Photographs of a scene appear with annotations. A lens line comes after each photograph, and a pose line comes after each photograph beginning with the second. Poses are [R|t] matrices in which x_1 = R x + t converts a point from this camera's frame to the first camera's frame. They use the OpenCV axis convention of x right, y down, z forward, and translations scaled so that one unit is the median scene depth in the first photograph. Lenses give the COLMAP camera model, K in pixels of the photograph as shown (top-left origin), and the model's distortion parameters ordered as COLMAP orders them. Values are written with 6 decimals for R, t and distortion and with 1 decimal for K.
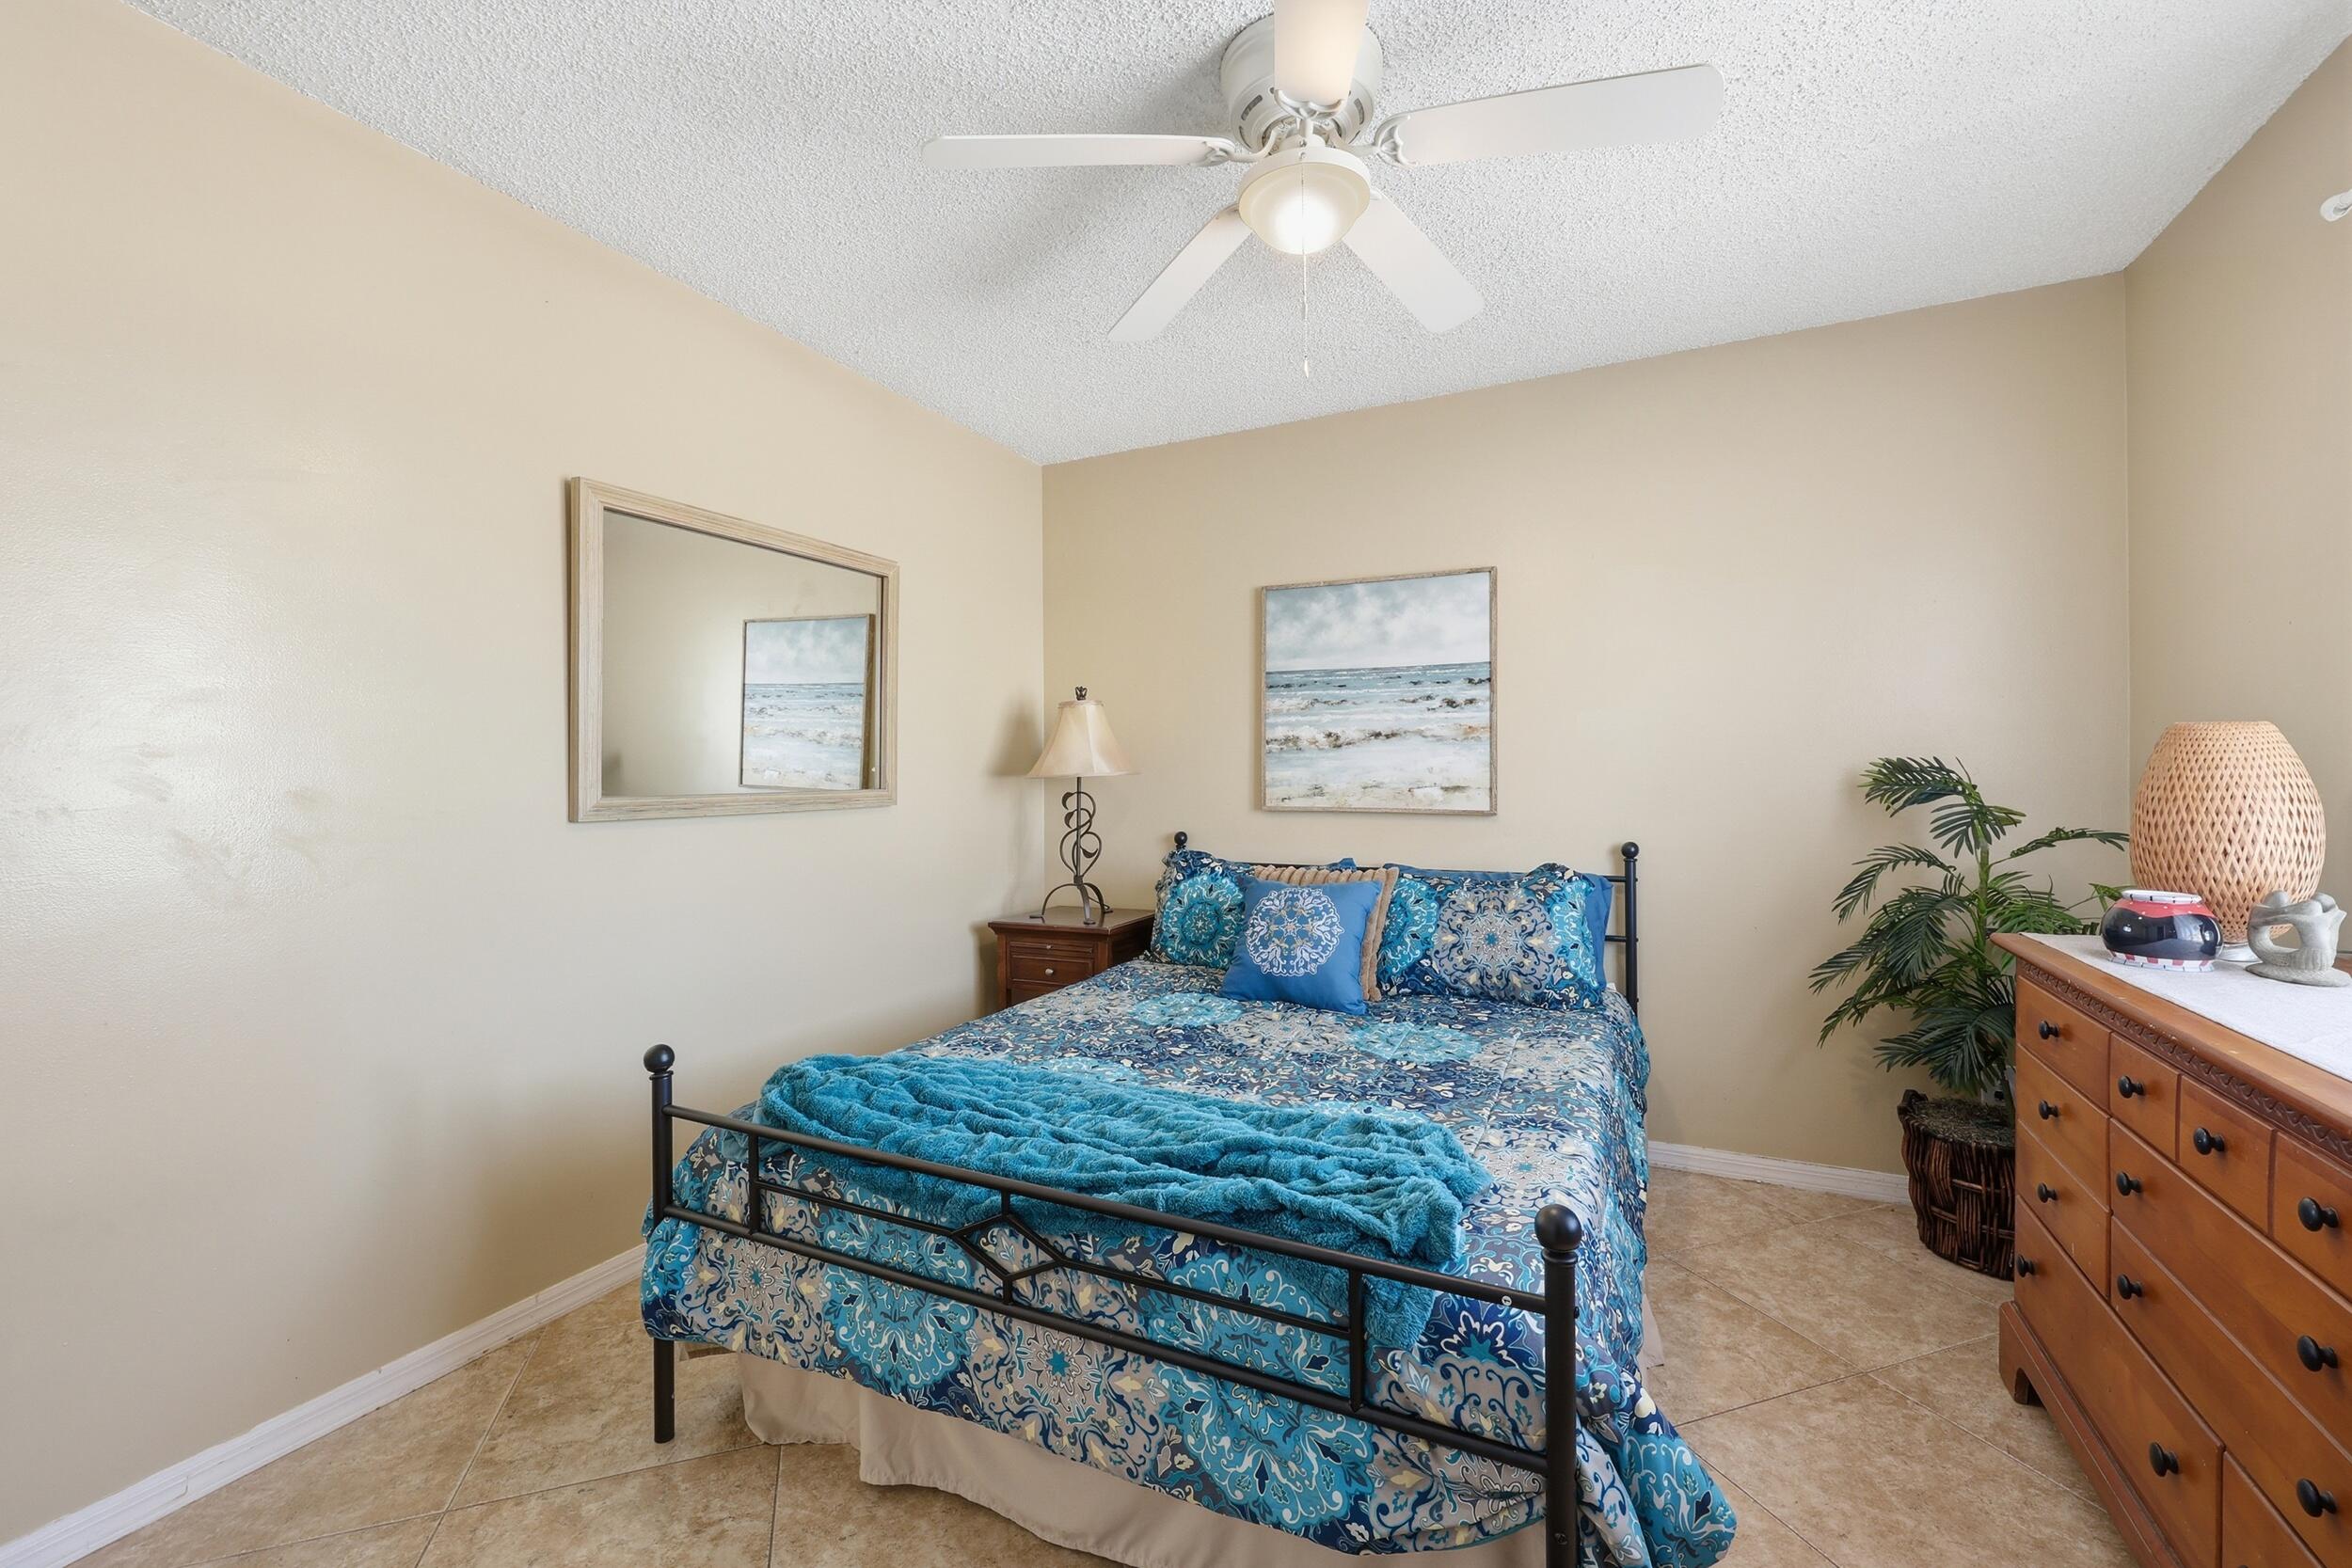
lens RADIAL K [[966.3, 0, 1200.3], [0, 966.3, 774.4], [0, 0, 1]] dist [0.002479, 0.000121]
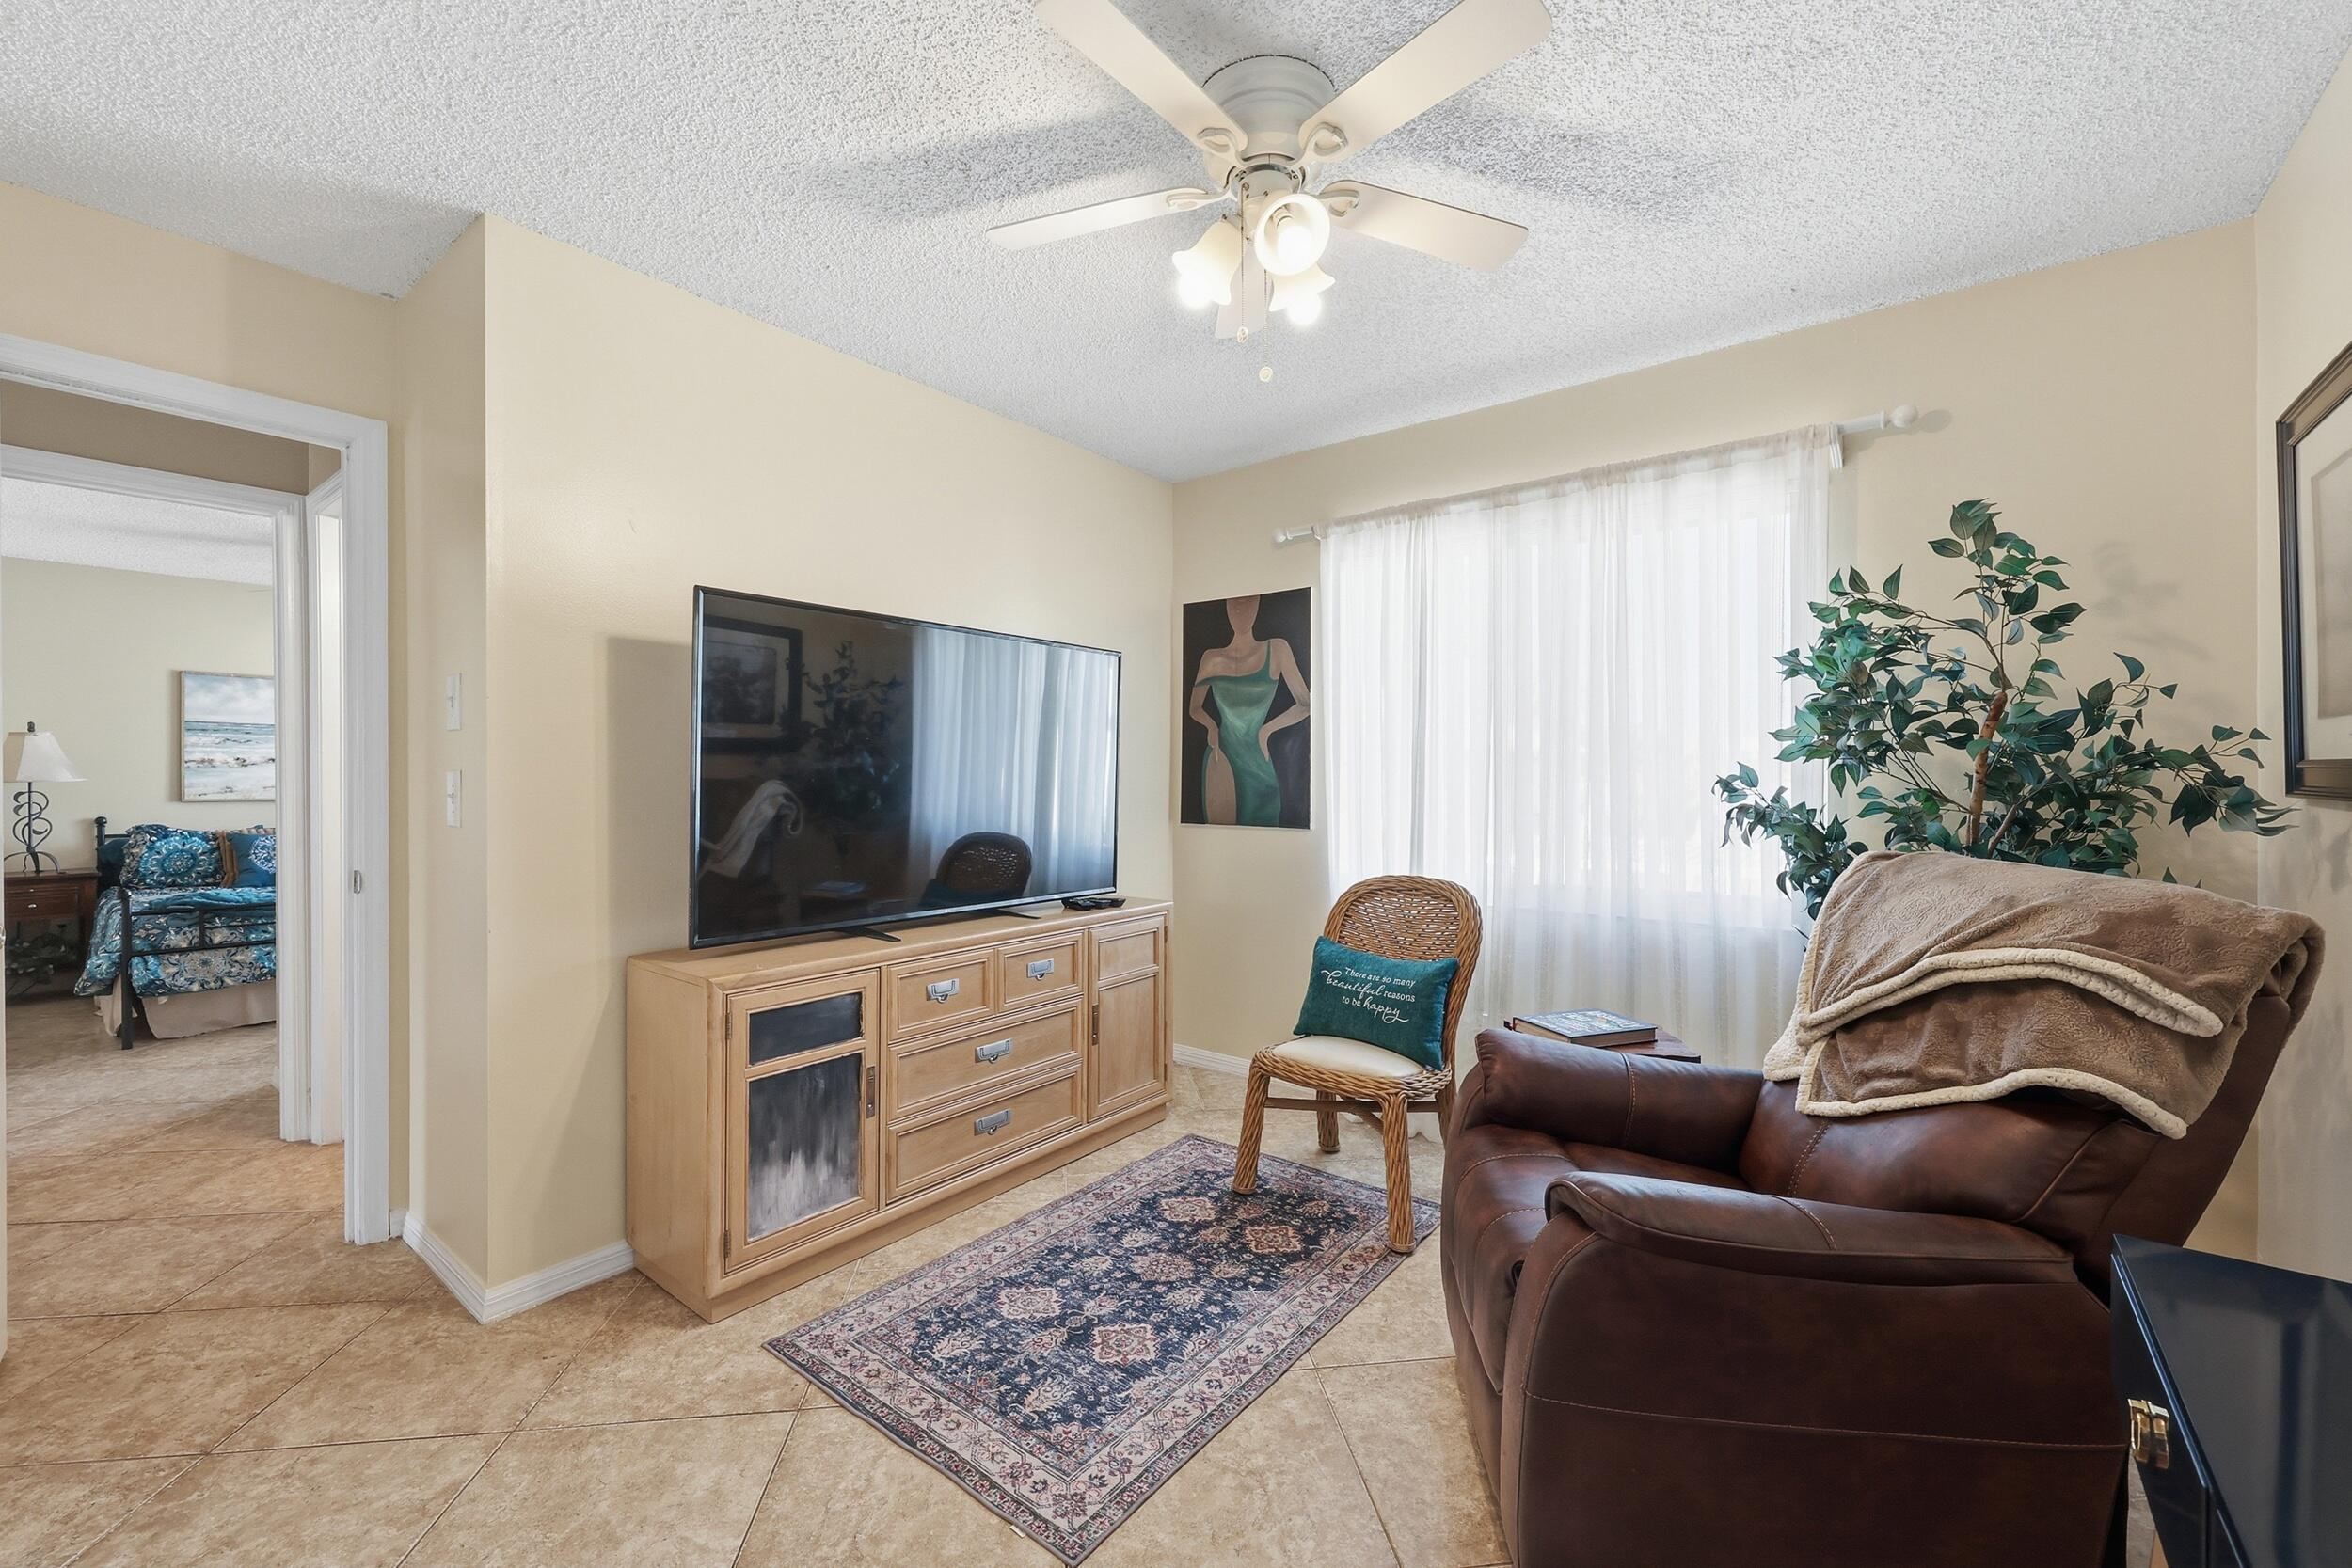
lens RADIAL K [[931.5, 0, 1142.4], [0, 931.5, 782.3], [0, 0, 1]] dist [0.006761, 0.000229]
pose [[0.245106, 0.003816, 0.969489, -1.490610], [-0.001138, 0.999993, -0.003648, 0.009614], [-0.969496, -0.000209, 0.245109, -1.390788]]
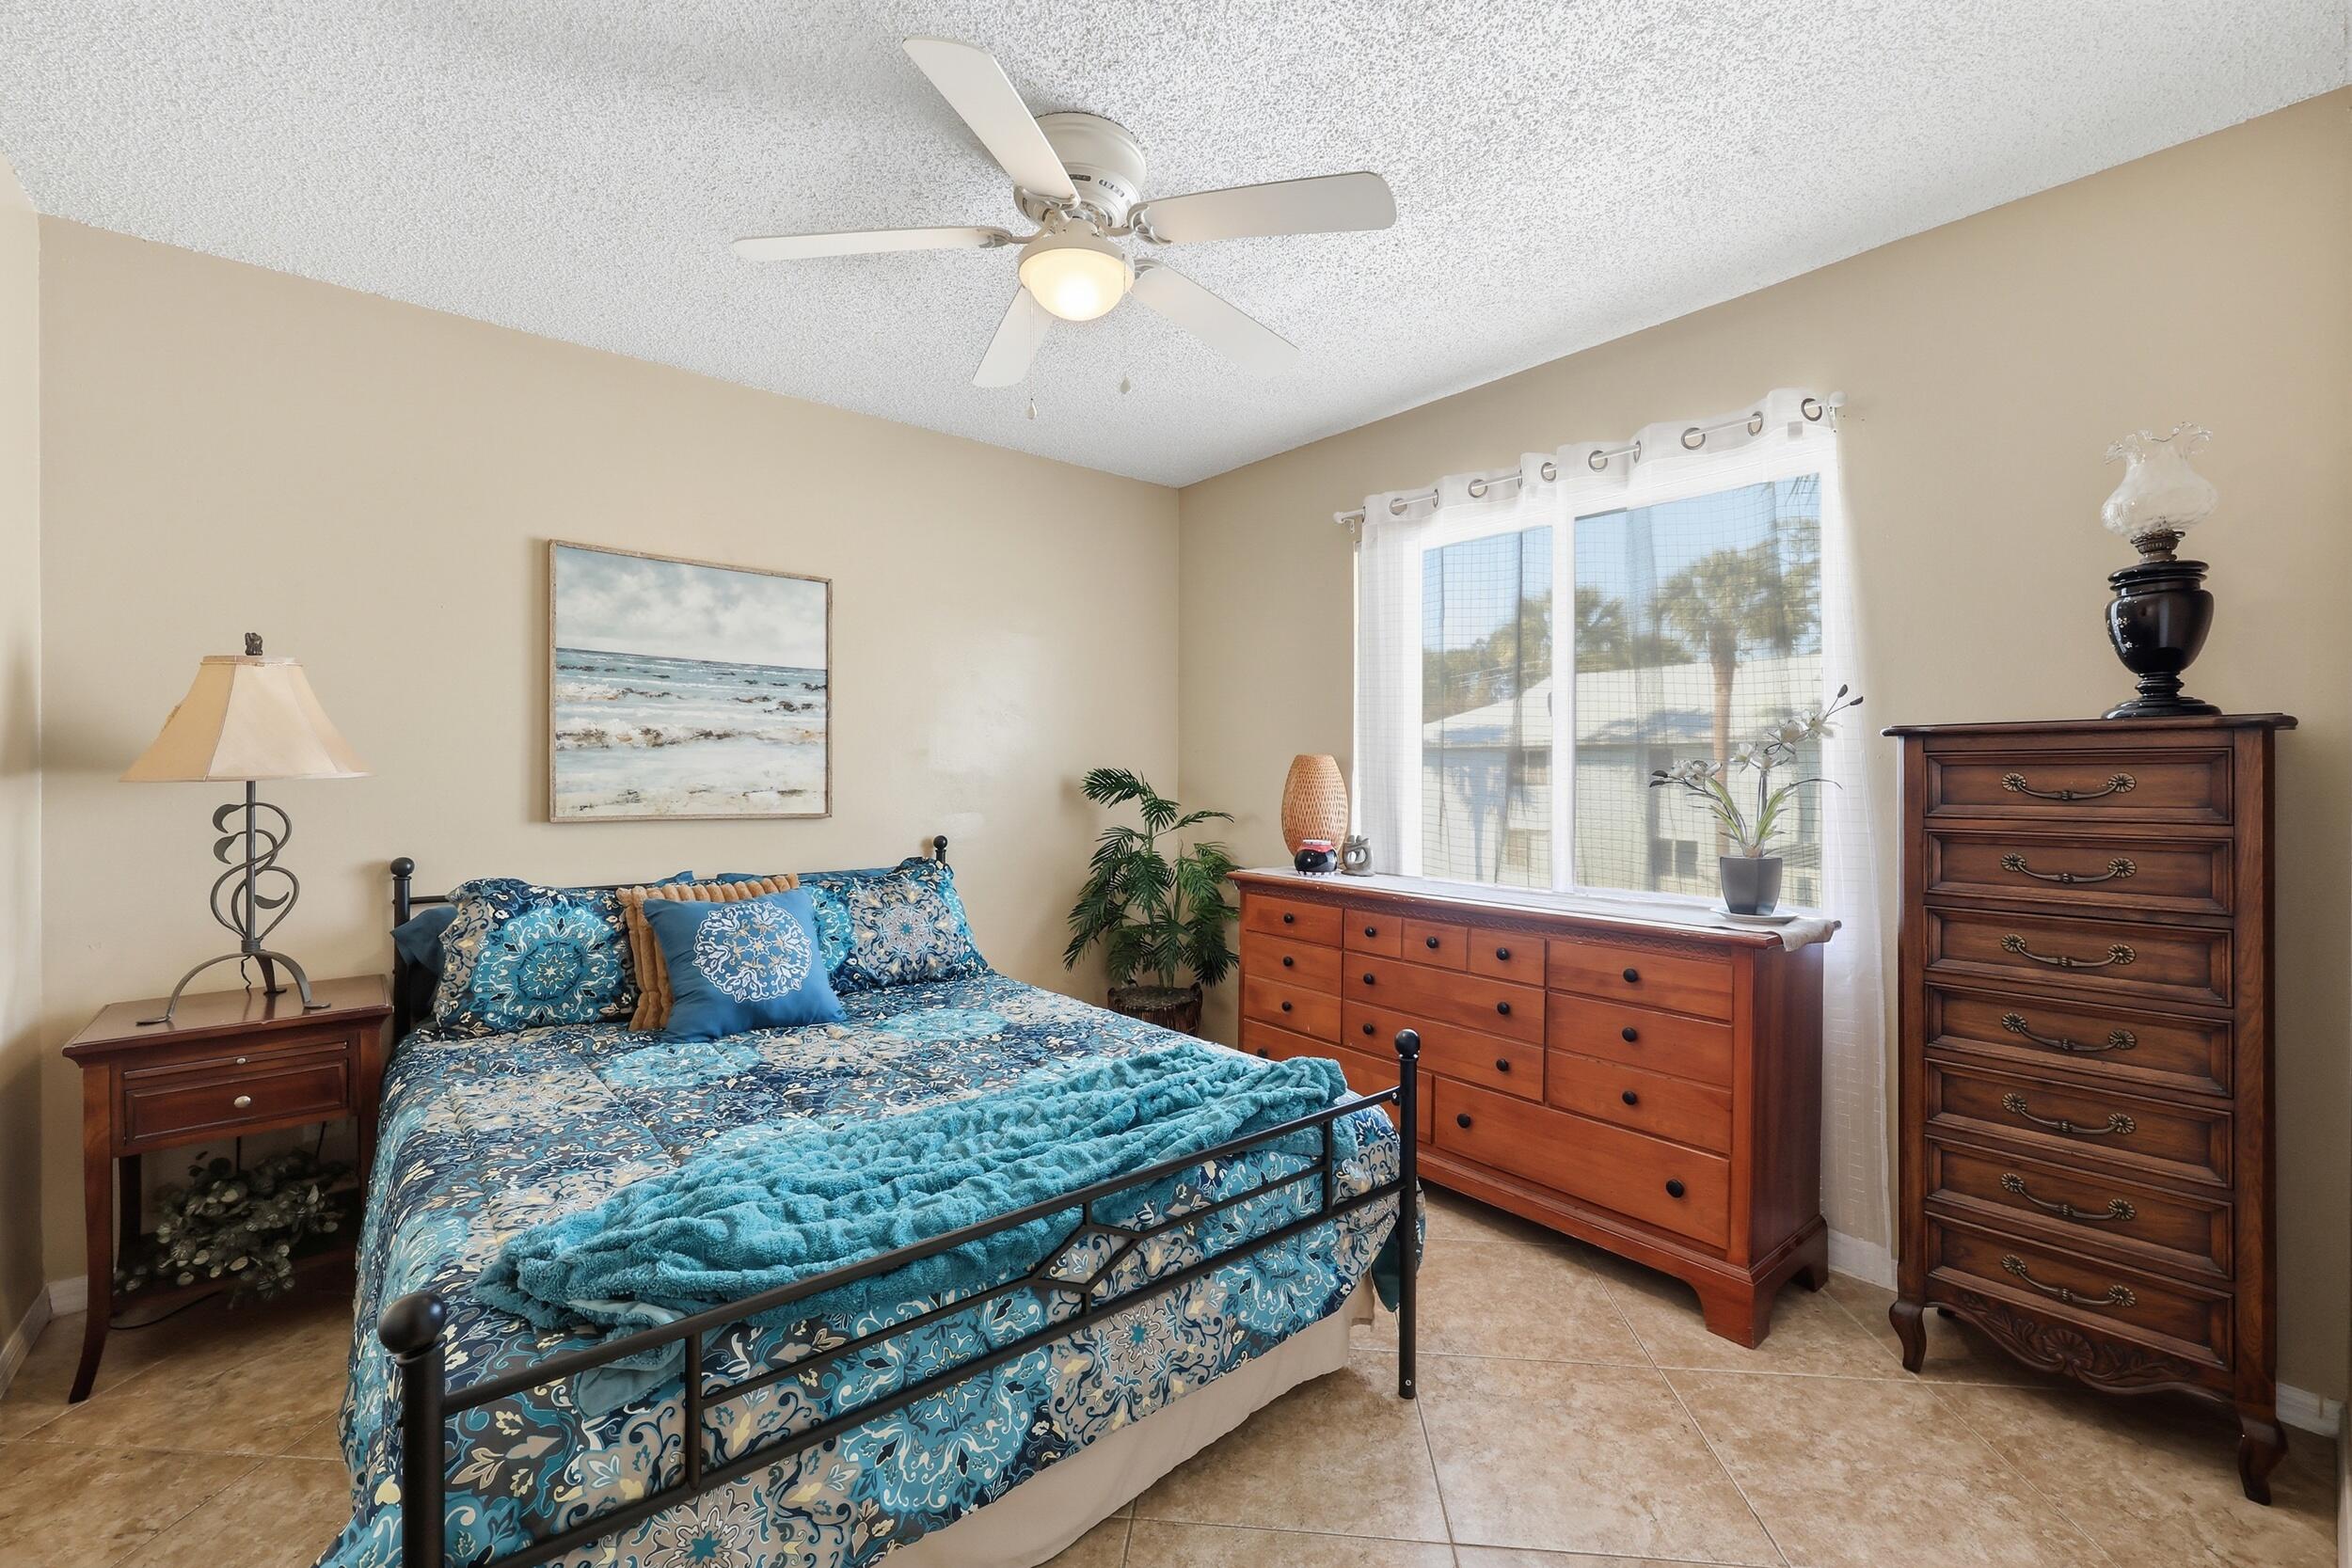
lens RADIAL K [[955.4, 0, 1171.8], [0, 955.4, 776.7], [0, 0, 1]] dist [0.000849, -0.000117]
pose [[0.421247, 0.006071, 0.906925, -0.569798], [-0.004941, 0.999978, -0.004398, 0.001260], [-0.906932, -0.002629, 0.421268, 0.277244]]
